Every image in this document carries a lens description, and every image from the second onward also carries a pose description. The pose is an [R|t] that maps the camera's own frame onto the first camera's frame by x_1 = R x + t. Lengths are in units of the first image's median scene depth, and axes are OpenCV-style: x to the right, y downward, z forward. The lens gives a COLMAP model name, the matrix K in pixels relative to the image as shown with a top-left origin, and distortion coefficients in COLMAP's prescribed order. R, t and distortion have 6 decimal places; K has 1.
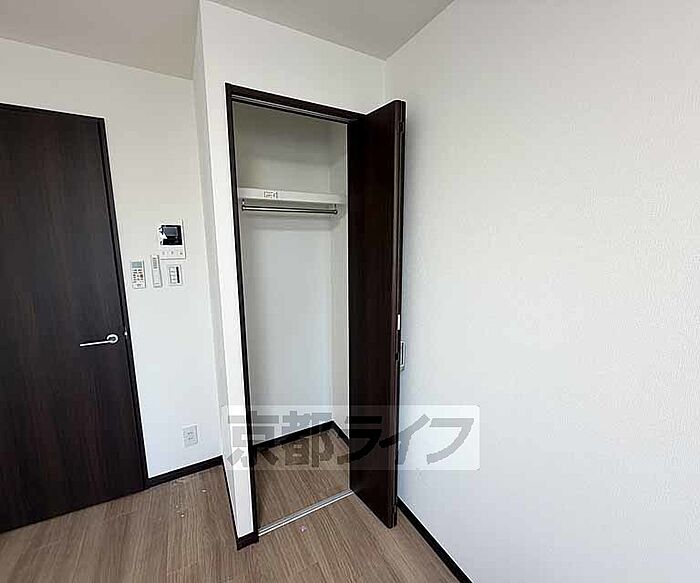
lens RADIAL K [[309.8, 0, 355.9], [0, 309.8, 292.7], [0, 0, 1]] dist [-0.000705, 0.000779]
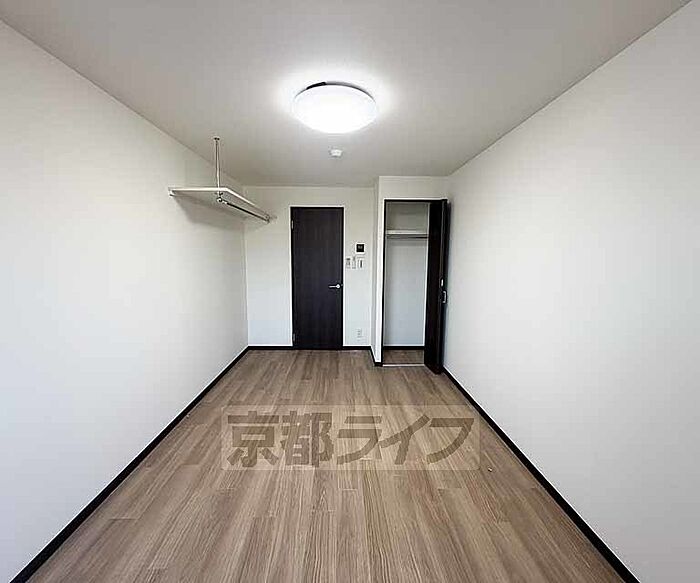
lens RADIAL K [[309.8, 0, 346.3], [0, 309.8, 290.8], [0, 0, 1]] dist [-0.000705, 0.000779]
pose [[0.880382, 0.063540, -0.469990, 0.546252], [-0.083733, 0.996242, -0.022162, 0.241150], [0.466816, 0.058865, 0.882393, -1.342225]]
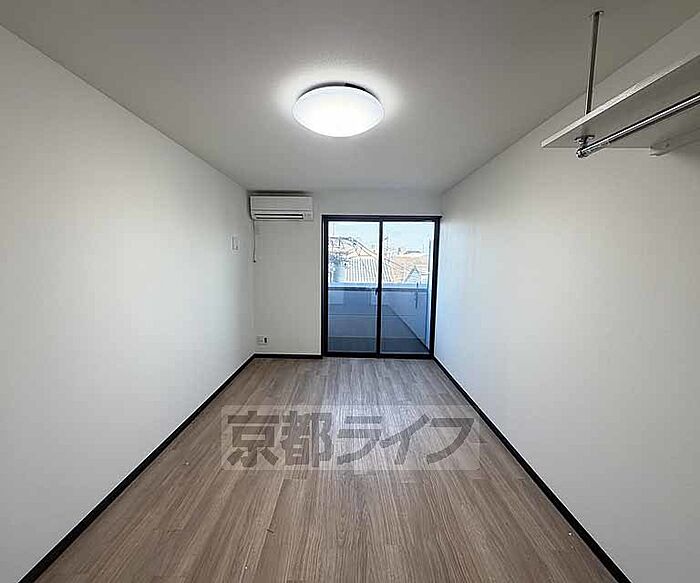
lens RADIAL K [[309.8, 0, 343.8], [0, 309.8, 289.6], [0, 0, 1]] dist [-0.000705, 0.000779]
pose [[-0.862022, -0.059373, 0.503382, -0.672547], [0.070642, 0.969351, 0.235305, -0.096289], [-0.501924, 0.238398, -0.831408, 0.650531]]
